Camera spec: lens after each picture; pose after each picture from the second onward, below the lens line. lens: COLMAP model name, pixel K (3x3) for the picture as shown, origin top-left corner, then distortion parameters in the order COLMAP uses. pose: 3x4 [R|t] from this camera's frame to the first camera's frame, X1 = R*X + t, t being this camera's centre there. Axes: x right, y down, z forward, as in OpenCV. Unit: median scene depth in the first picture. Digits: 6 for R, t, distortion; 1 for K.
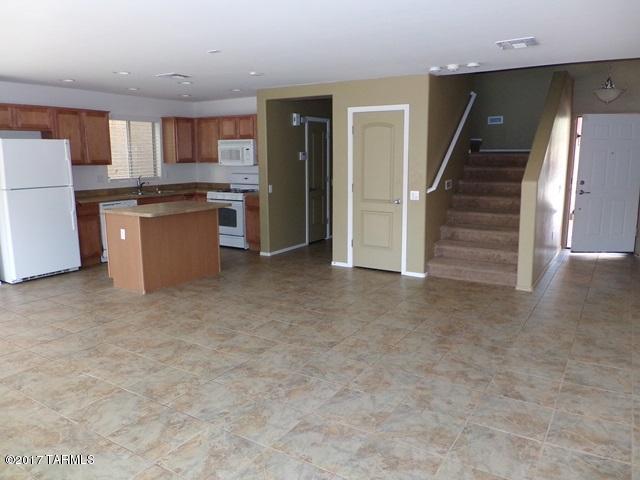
lens RADIAL K [[490.1, 0, 310.6], [0, 490.1, 230.3], [0, 0, 1]] dist [-0.029302, 0.008203]
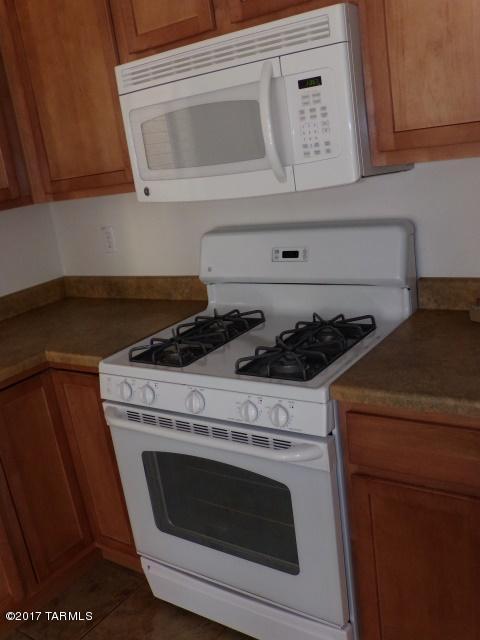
lens RADIAL K [[612.3, 0, 240.0], [0, 612.3, 320.0], [0, 0, 1]] dist [-0.179425, 0.235531]
pose [[0.990615, -0.120844, -0.063869, -0.146299], [0.127908, 0.984316, 0.121495, -0.117547], [0.048186, -0.128524, 0.990535, 0.801245]]
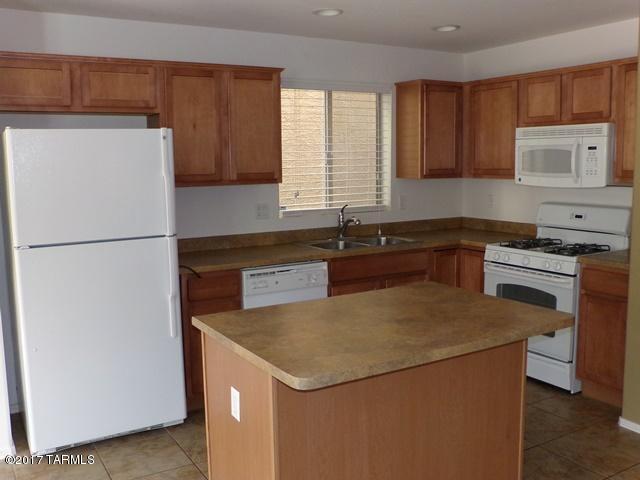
lens RADIAL K [[612.3, 0, 302.4], [0, 612.3, 238.7], [0, 0, 1]] dist [-0.179425, 0.235531]
pose [[0.888321, 0.050018, -0.456490, -0.113490], [-0.059961, 0.998174, -0.007313, -0.071944], [0.455291, 0.033868, 0.889698, 0.453997]]
